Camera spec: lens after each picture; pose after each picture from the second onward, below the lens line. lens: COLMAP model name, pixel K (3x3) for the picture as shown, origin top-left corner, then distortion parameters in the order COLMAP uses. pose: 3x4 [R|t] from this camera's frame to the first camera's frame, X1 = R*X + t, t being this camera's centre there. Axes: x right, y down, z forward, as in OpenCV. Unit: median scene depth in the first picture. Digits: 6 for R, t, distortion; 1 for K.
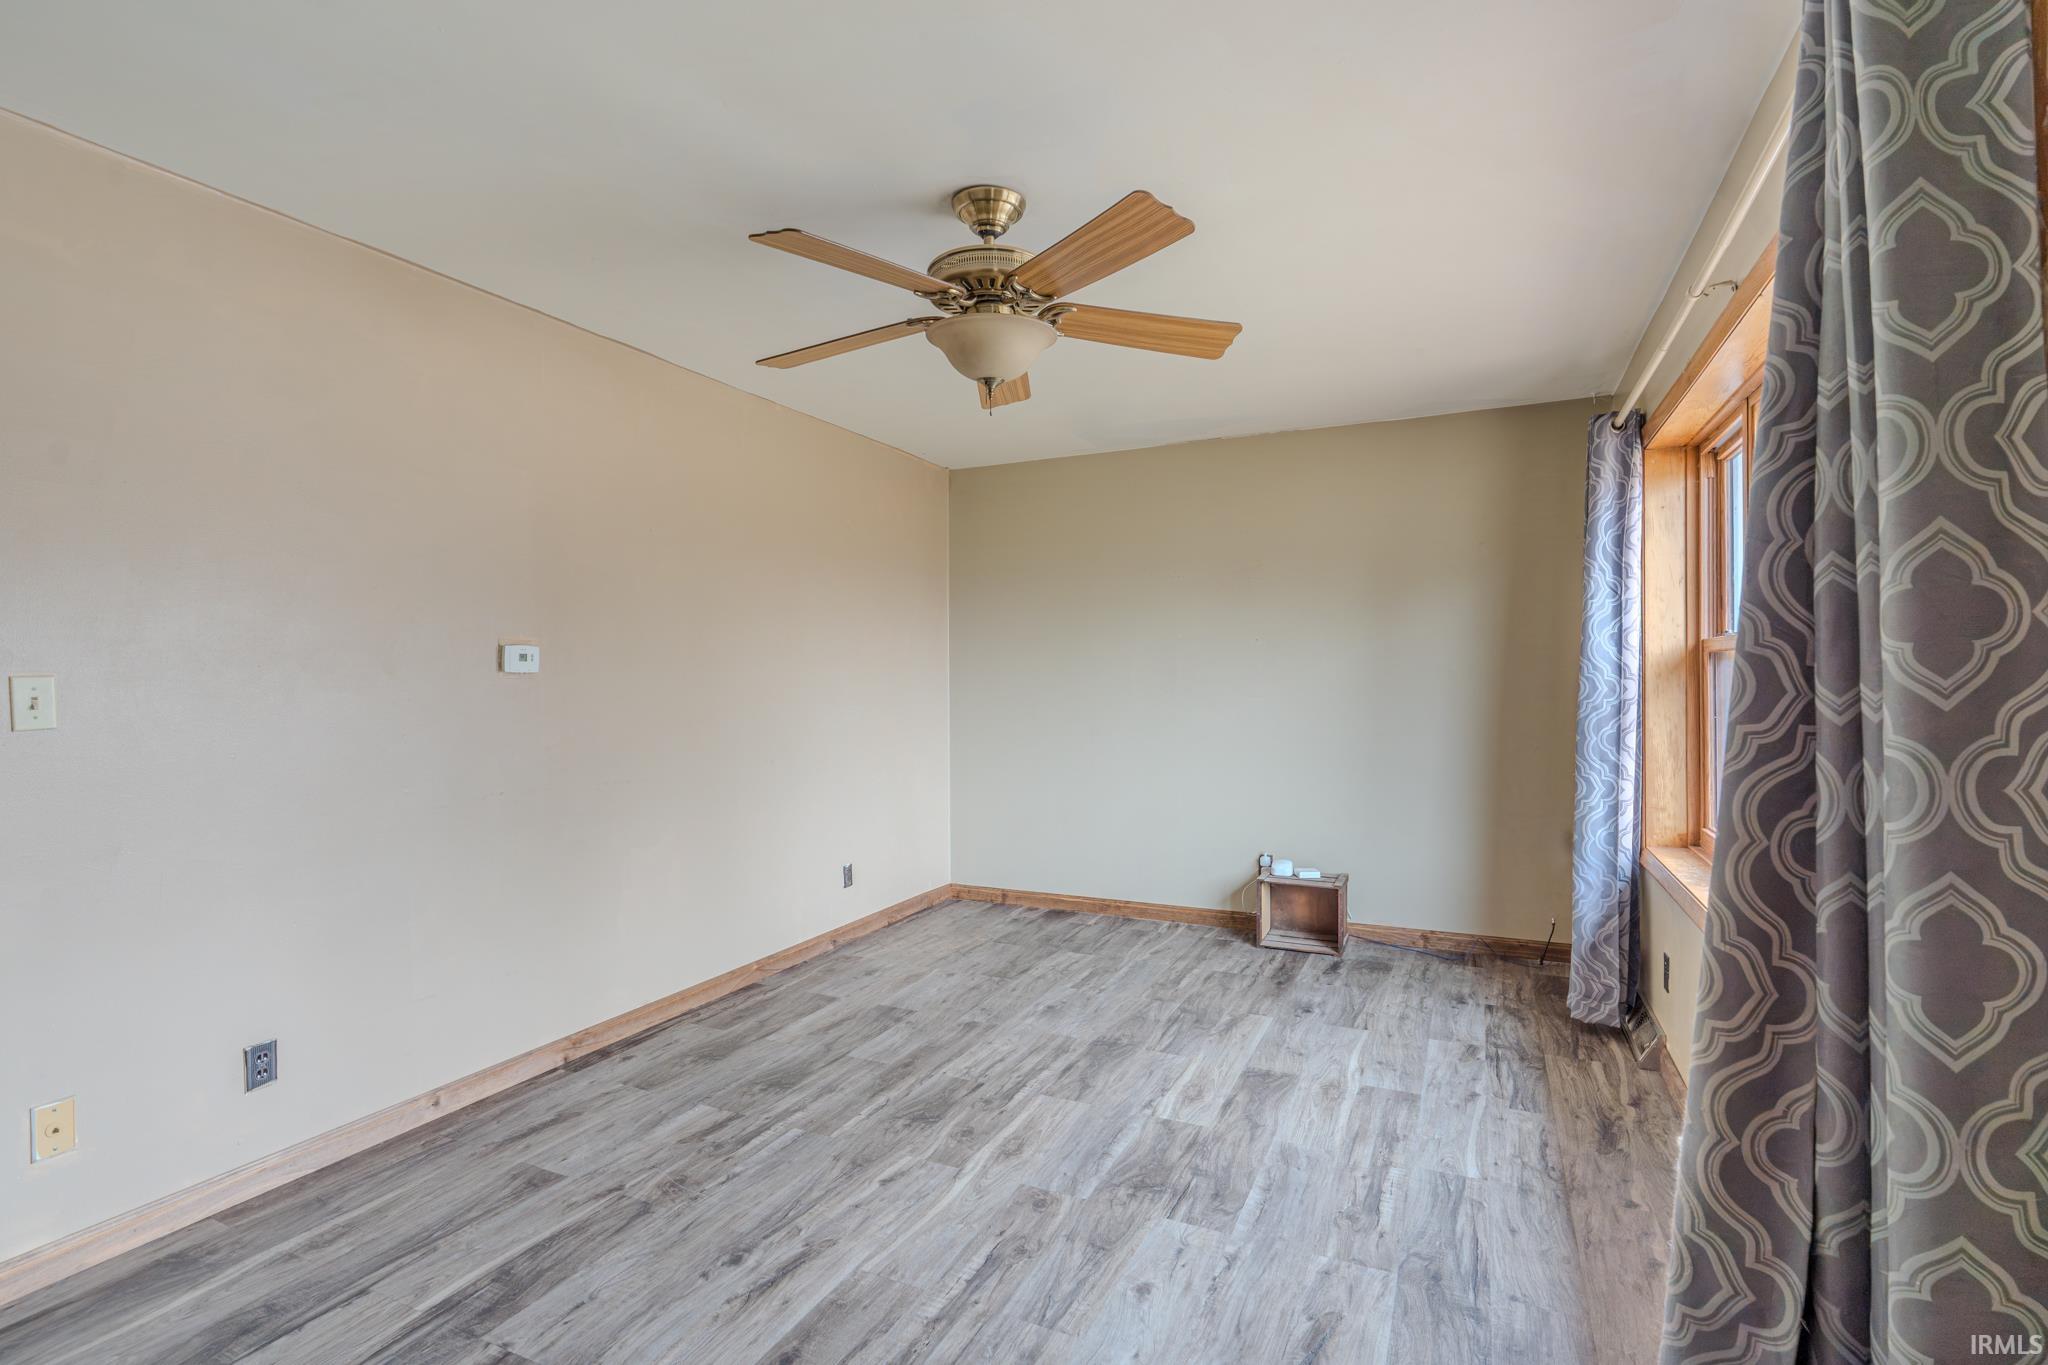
lens RADIAL K [[943.4, 0, 1028.8], [0, 943.4, 678.6], [0, 0, 1]] dist [-0.013467, 0.005037]
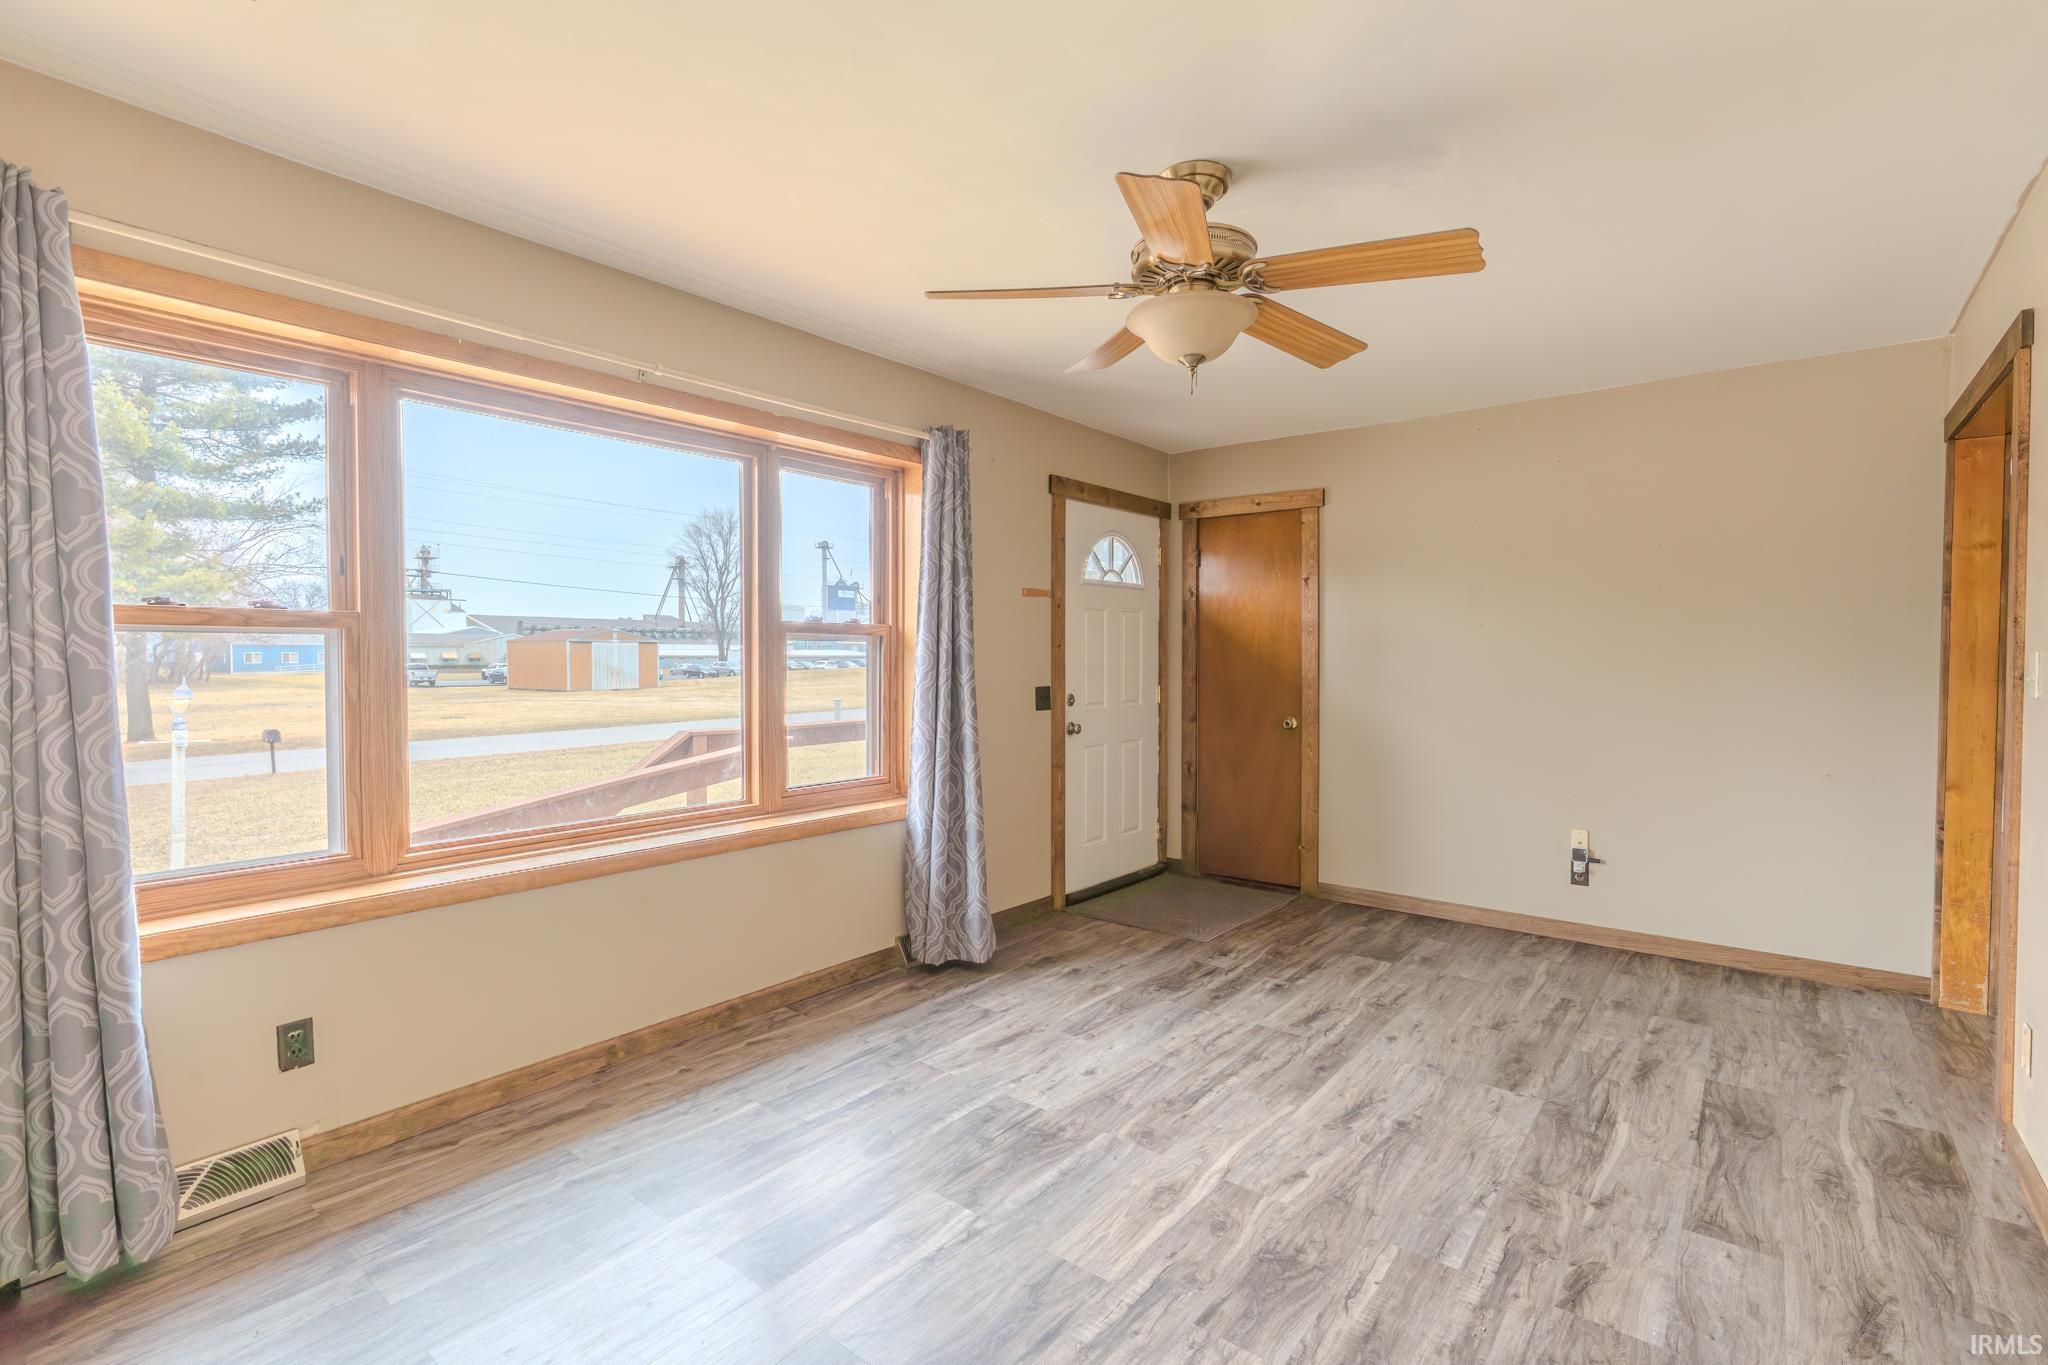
lens RADIAL K [[943.4, 0, 1028.8], [0, 943.4, 678.6], [0, 0, 1]] dist [-0.013467, 0.005037]
pose [[-0.973050, -0.000615, 0.230592, -0.103127], [0.005750, 0.999621, 0.026932, -0.005228], [-0.230521, 0.027533, -0.972678, 2.010776]]
